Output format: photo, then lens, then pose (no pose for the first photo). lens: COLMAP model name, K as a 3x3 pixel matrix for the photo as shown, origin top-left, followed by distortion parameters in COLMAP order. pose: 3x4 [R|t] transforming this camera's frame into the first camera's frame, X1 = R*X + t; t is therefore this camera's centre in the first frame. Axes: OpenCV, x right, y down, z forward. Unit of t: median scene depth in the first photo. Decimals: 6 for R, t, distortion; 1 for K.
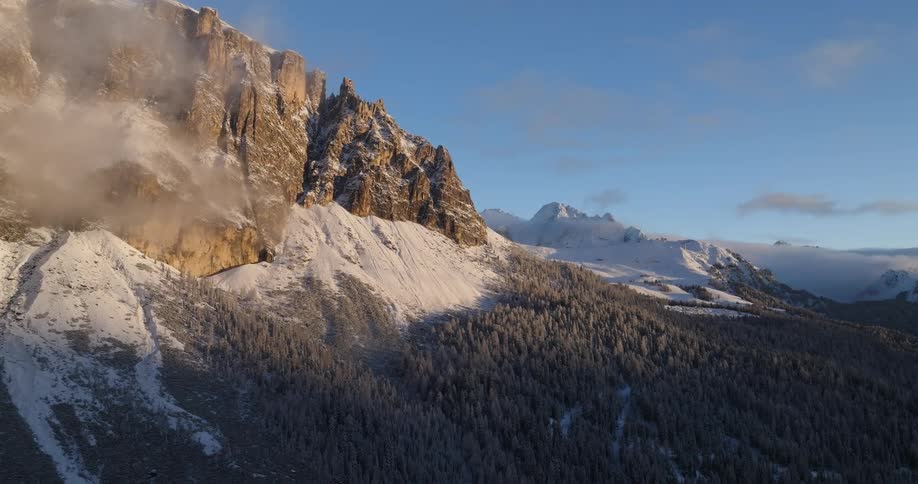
lens RADIAL K [[644.7, 0, 460.5], [0, 644.7, 236.1], [0, 0, 1]] dist [0.004192, 0.008744]
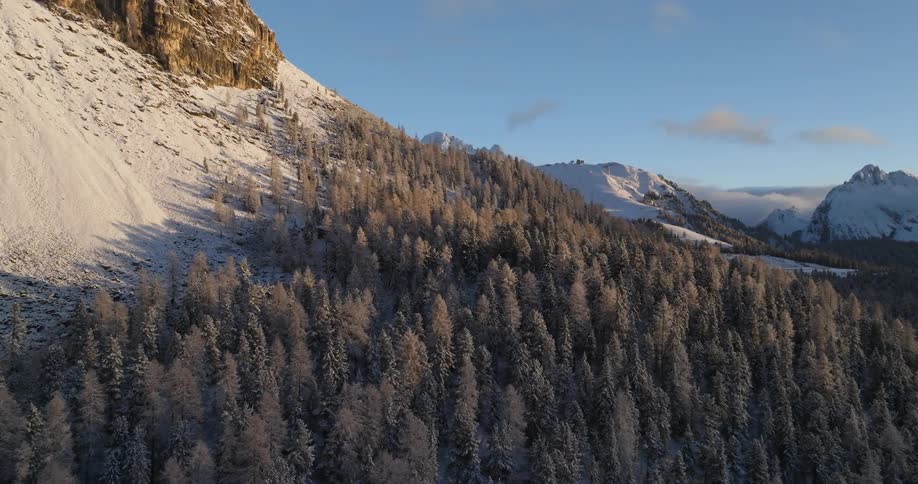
lens RADIAL K [[644.7, 0, 458.3], [0, 644.7, 242.2], [0, 0, 1]] dist [0.004192, 0.008744]
pose [[0.983786, -0.004848, 0.179278, 0.095931], [-0.012962, 0.995098, 0.098036, 0.075207], [-0.178875, -0.098770, 0.978902, 0.747228]]
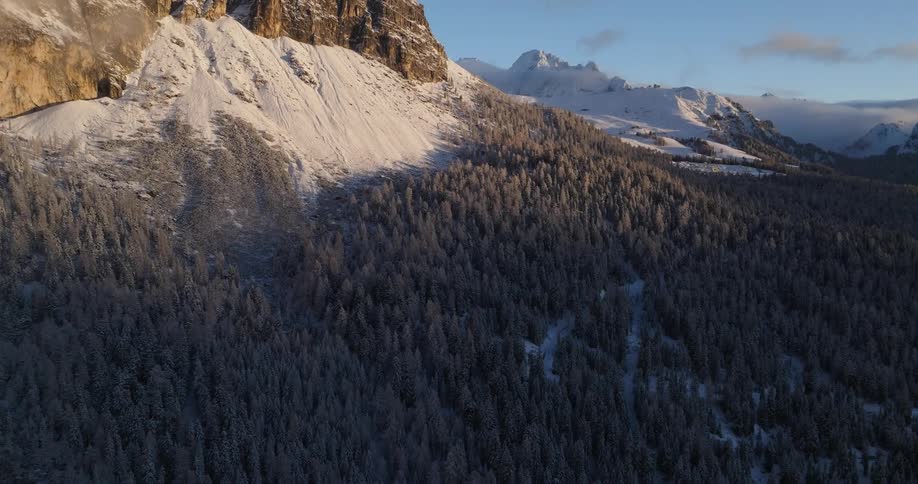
lens RADIAL K [[644.7, 0, 460.5], [0, 644.7, 240.3], [0, 0, 1]] dist [0.004192, 0.008744]
pose [[0.999373, -0.006364, 0.034841, 0.036063], [-0.001696, 0.973994, 0.226567, 0.028788], [-0.035377, -0.226484, 0.973372, 0.274466]]
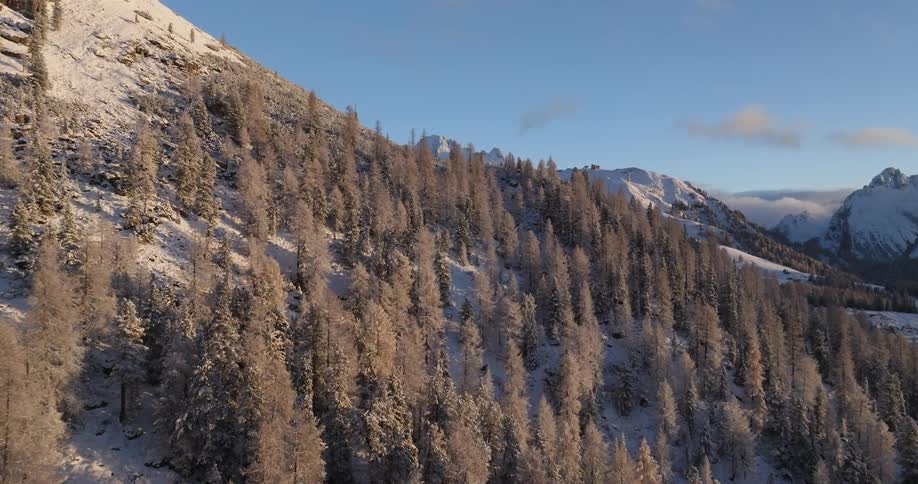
lens RADIAL K [[644.7, 0, 458.8], [0, 644.7, 239.0], [0, 0, 1]] dist [0.004192, 0.008744]
pose [[0.982980, -0.007140, 0.183576, 0.136250], [-0.009122, 0.996115, 0.087589, 0.062262], [-0.183488, -0.087773, 0.979096, 1.001824]]
